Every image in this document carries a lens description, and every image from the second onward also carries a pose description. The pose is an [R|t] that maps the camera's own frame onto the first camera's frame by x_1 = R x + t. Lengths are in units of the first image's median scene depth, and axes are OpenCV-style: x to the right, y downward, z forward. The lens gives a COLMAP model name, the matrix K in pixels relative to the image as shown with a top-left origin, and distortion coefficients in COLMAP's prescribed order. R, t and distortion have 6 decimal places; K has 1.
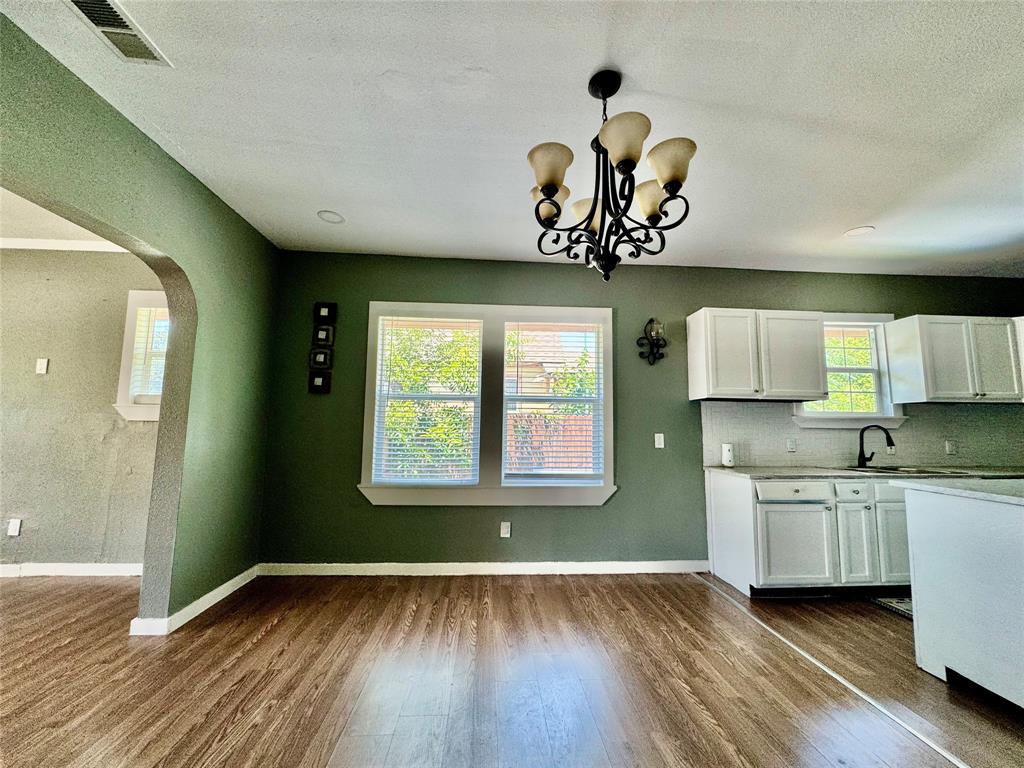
lens RADIAL K [[412.3, 0, 513.3], [0, 412.3, 385.9], [0, 0, 1]] dist [-0.003902, 0.000789]
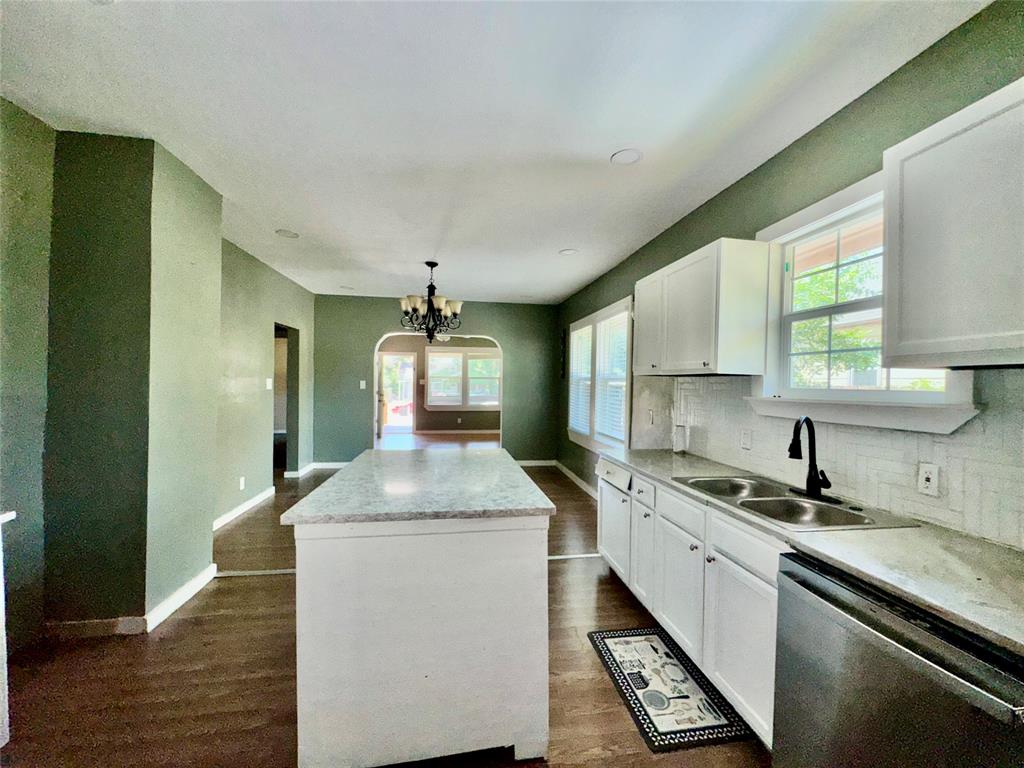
lens RADIAL K [[412.3, 0, 507.3], [0, 412.3, 383.9], [0, 0, 1]] dist [-0.003902, 0.000789]
pose [[0.070017, -0.002731, -0.997542, 1.424875], [0.100305, 0.994947, 0.004316, 0.013926], [0.992490, -0.100361, 0.069937, 0.621760]]
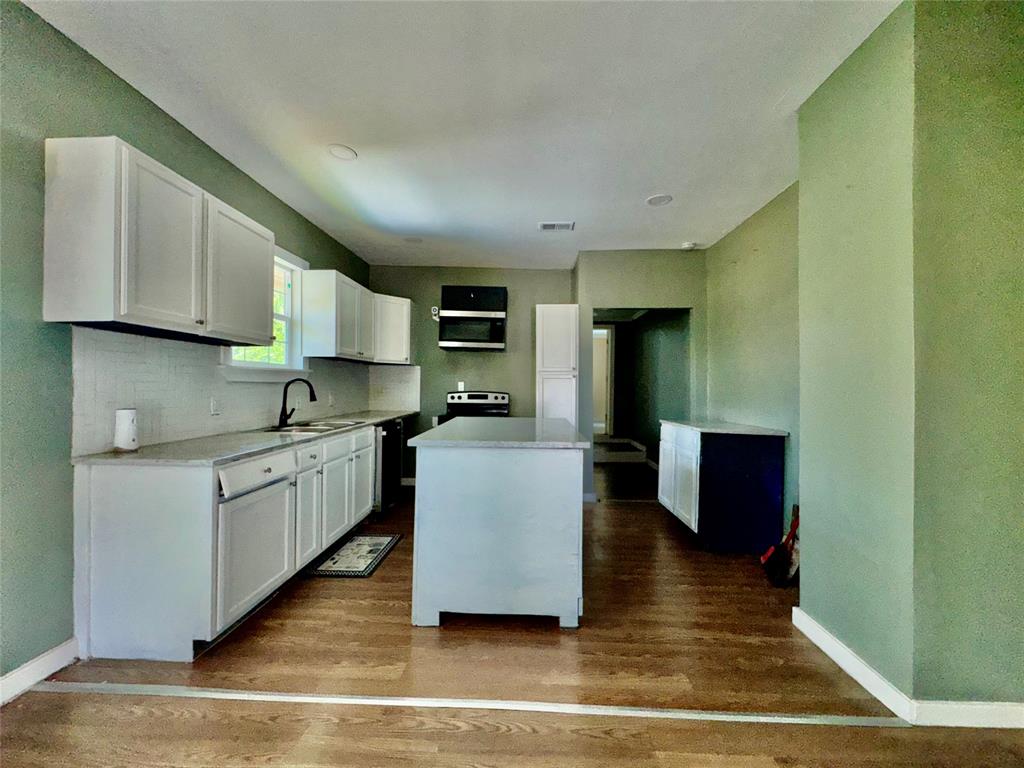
lens RADIAL K [[412.3, 0, 512.0], [0, 412.3, 385.7], [0, 0, 1]] dist [-0.003902, 0.000789]
pose [[0.109598, -0.007952, 0.993944, 0.028356], [-0.103265, 0.994466, 0.019343, 0.046746], [-0.988597, -0.104760, 0.108170, 0.452512]]
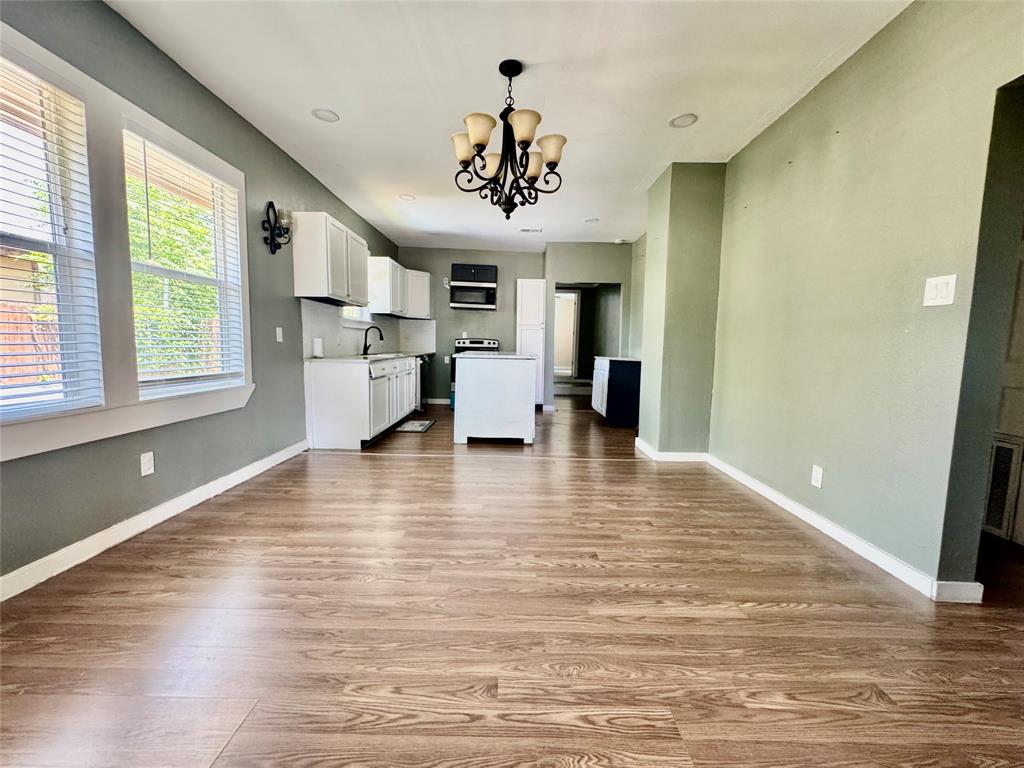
lens RADIAL K [[412.3, 0, 512.5], [0, 412.3, 386.3], [0, 0, 1]] dist [-0.003902, 0.000789]
pose [[0.072496, -0.109412, 0.991349, -0.628844], [-0.114007, 0.986541, 0.117218, 0.079936], [-0.990831, -0.121519, 0.059046, 0.392808]]
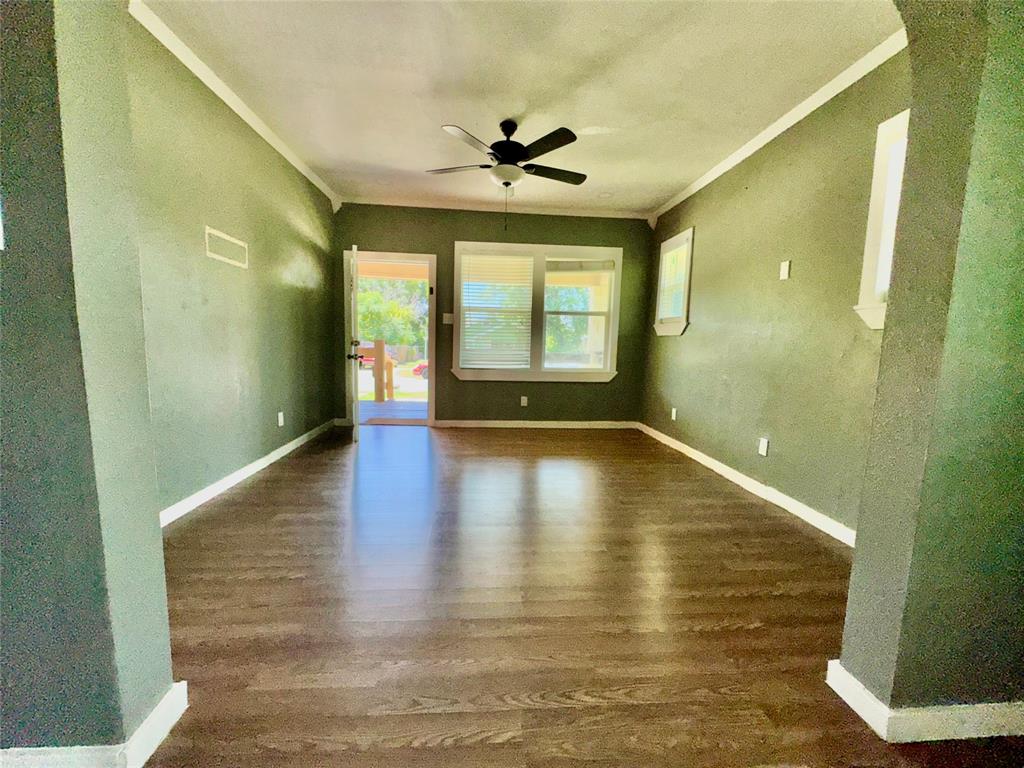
lens RADIAL K [[412.3, 0, 512.2], [0, 412.3, 380.8], [0, 0, 1]] dist [-0.003902, 0.000789]
pose [[0.015894, 0.081735, -0.996527, -0.271711], [0.065120, 0.994453, 0.082604, 0.072108], [0.997751, -0.066206, 0.010483, 0.396466]]
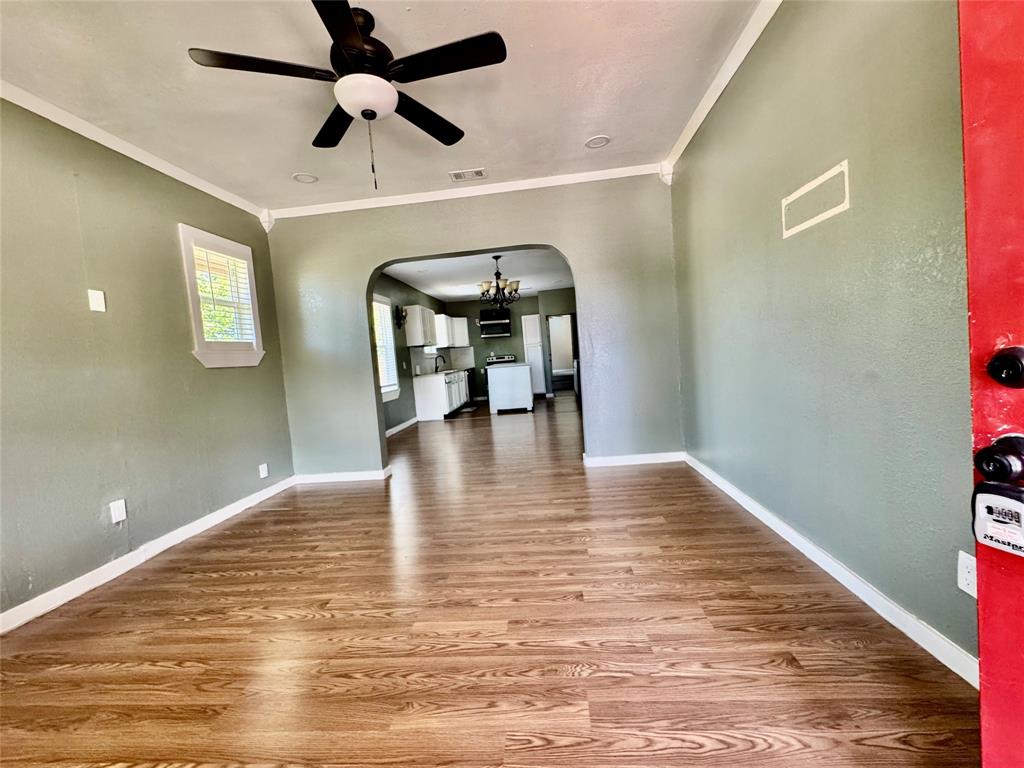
lens RADIAL K [[412.3, 0, 511.4], [0, 412.3, 385.9], [0, 0, 1]] dist [-0.003902, 0.000789]
pose [[0.152102, -0.096094, 0.983682, -1.739727], [-0.010298, 0.995054, 0.098798, 0.023268], [-0.988311, -0.025157, 0.150361, 0.144905]]
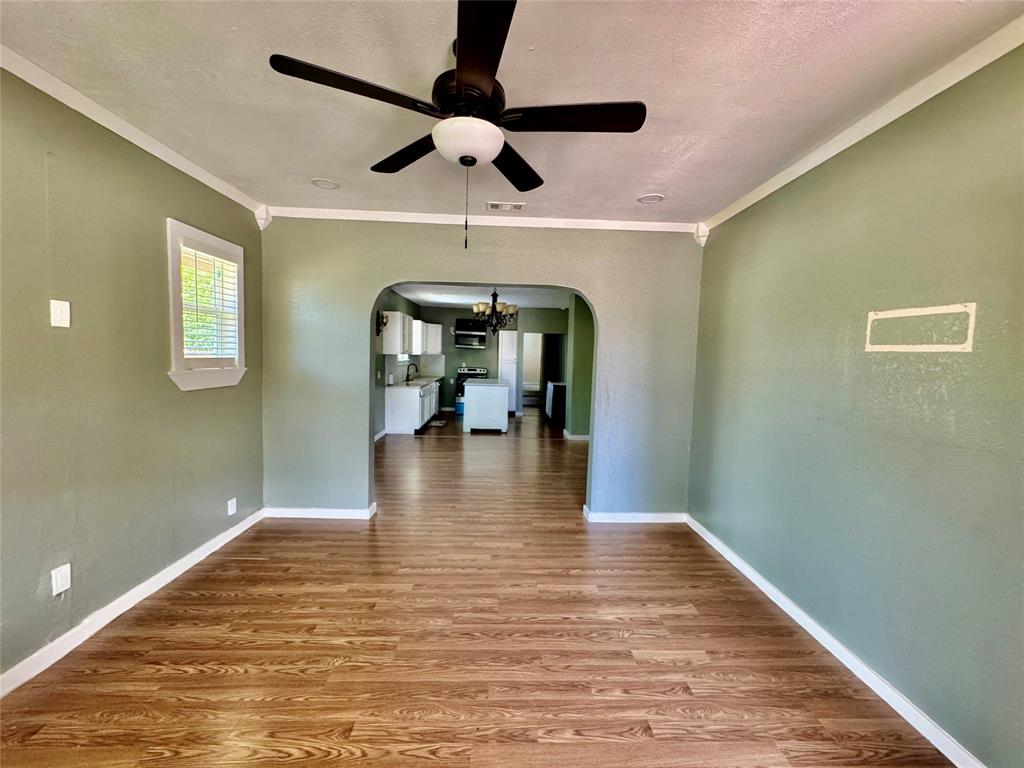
lens RADIAL K [[412.3, 0, 510.8], [0, 412.3, 385.4], [0, 0, 1]] dist [-0.003902, 0.000789]
pose [[0.038260, -0.086056, 0.995555, -1.678129], [-0.123243, 0.988272, 0.090163, -0.077071], [-0.991639, -0.126145, 0.027205, 0.330043]]
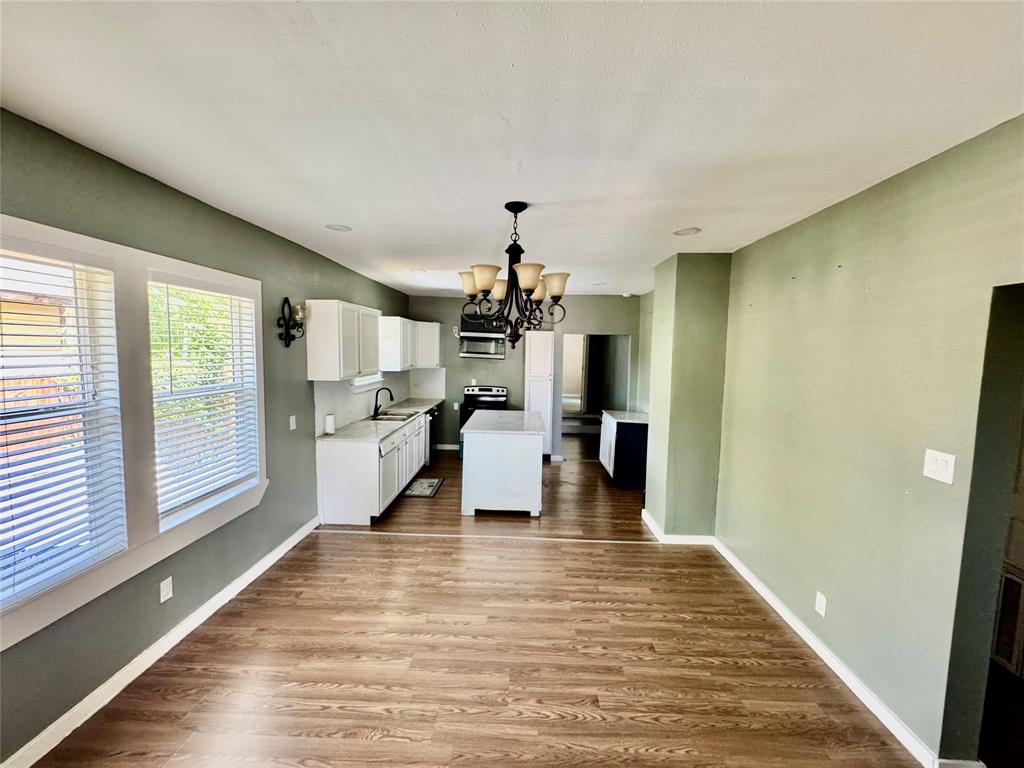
lens RADIAL K [[412.3, 0, 512.6], [0, 412.3, 386.7], [0, 0, 1]] dist [-0.003902, 0.000789]
pose [[0.097780, -0.096427, 0.990526, -0.623003], [-0.115046, 0.987527, 0.107492, -0.133434], [-0.988536, -0.124466, 0.085467, 0.407716]]
